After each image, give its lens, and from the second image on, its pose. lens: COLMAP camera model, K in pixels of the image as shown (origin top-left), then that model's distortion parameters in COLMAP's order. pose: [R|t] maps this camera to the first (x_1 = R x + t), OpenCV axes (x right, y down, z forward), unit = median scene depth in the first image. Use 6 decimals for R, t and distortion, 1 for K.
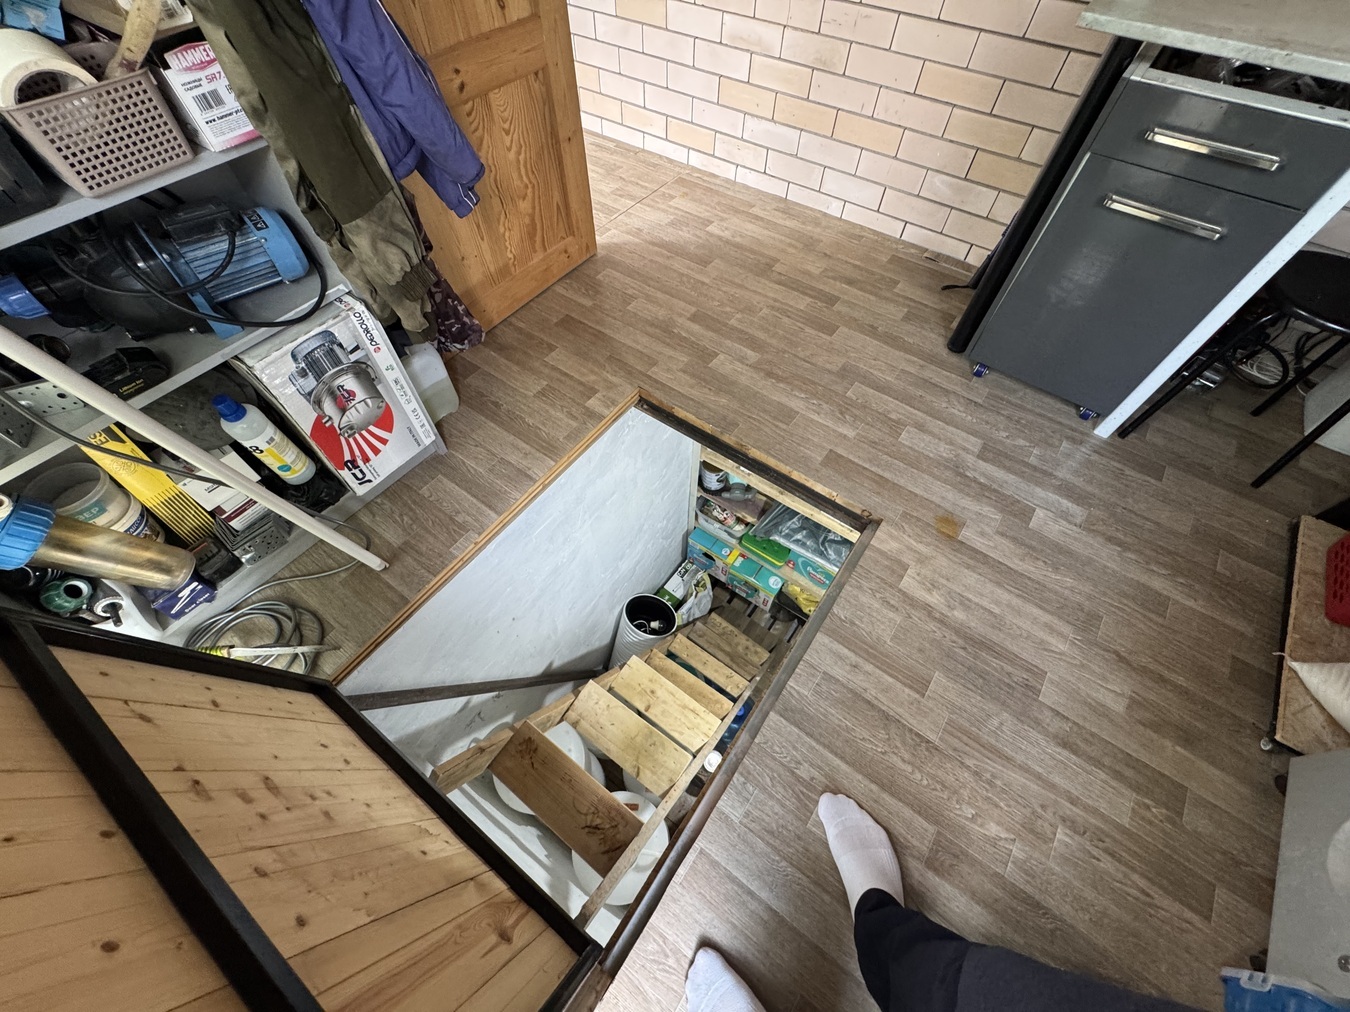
lens RADIAL K [[539.4, 0, 675.0], [0, 539.4, 506.0], [0, 0, 1]] dist [-0.001496, -0.000231]
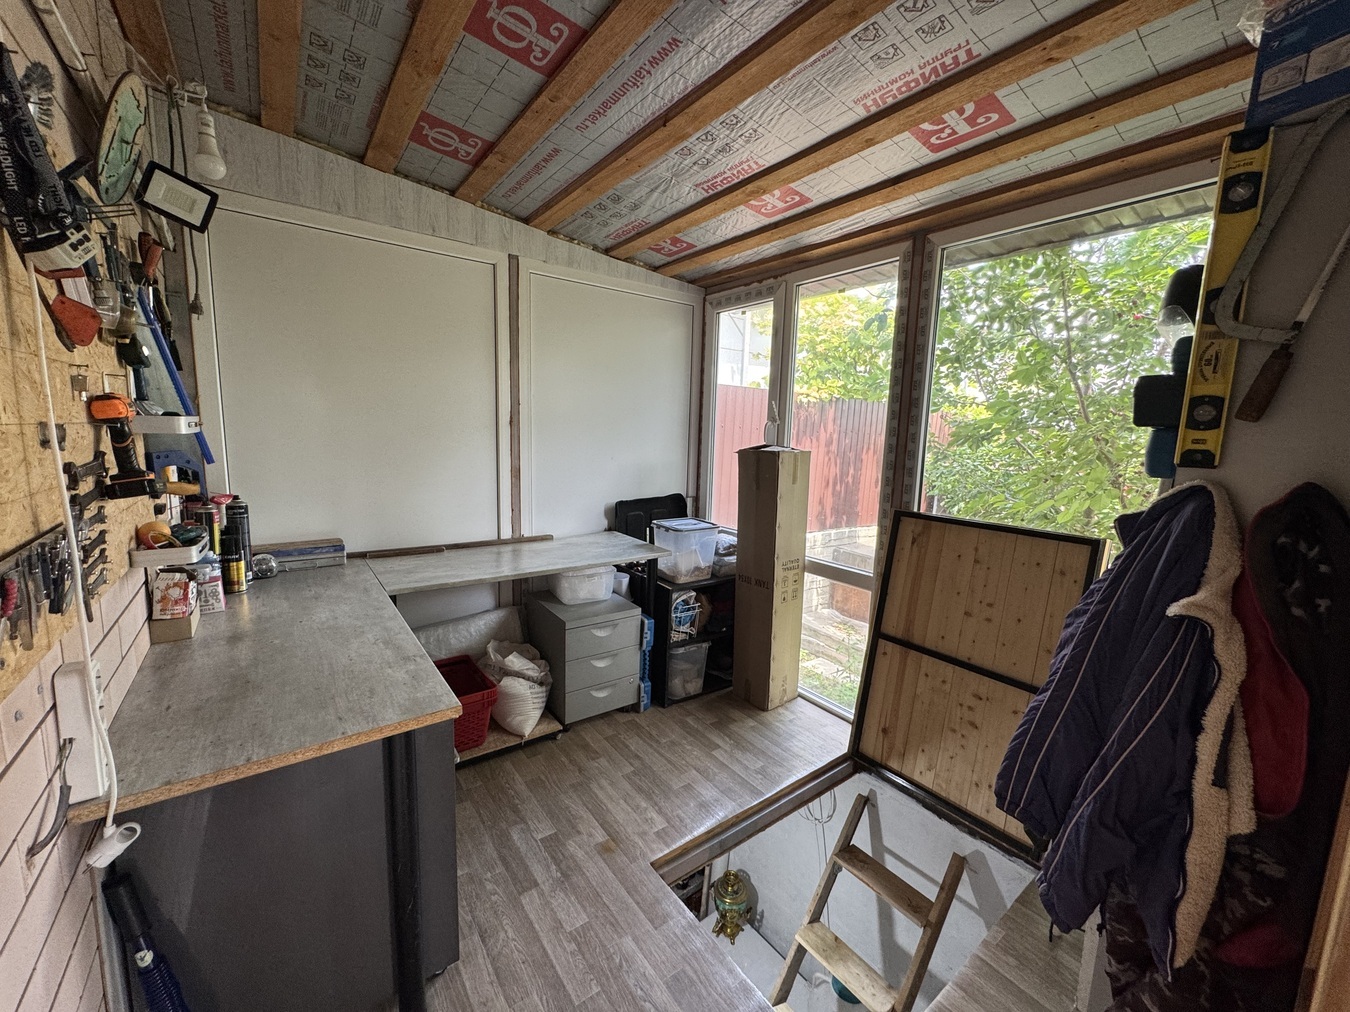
lens RADIAL K [[539.4, 0, 675.0], [0, 539.4, 506.0], [0, 0, 1]] dist [-0.001496, -0.000231]
pose [[-0.953736, -0.081983, 0.289252, 0.019220], [0.224994, 0.443515, 0.867567, -1.483189], [-0.199413, 0.892509, -0.404551, 0.737397]]
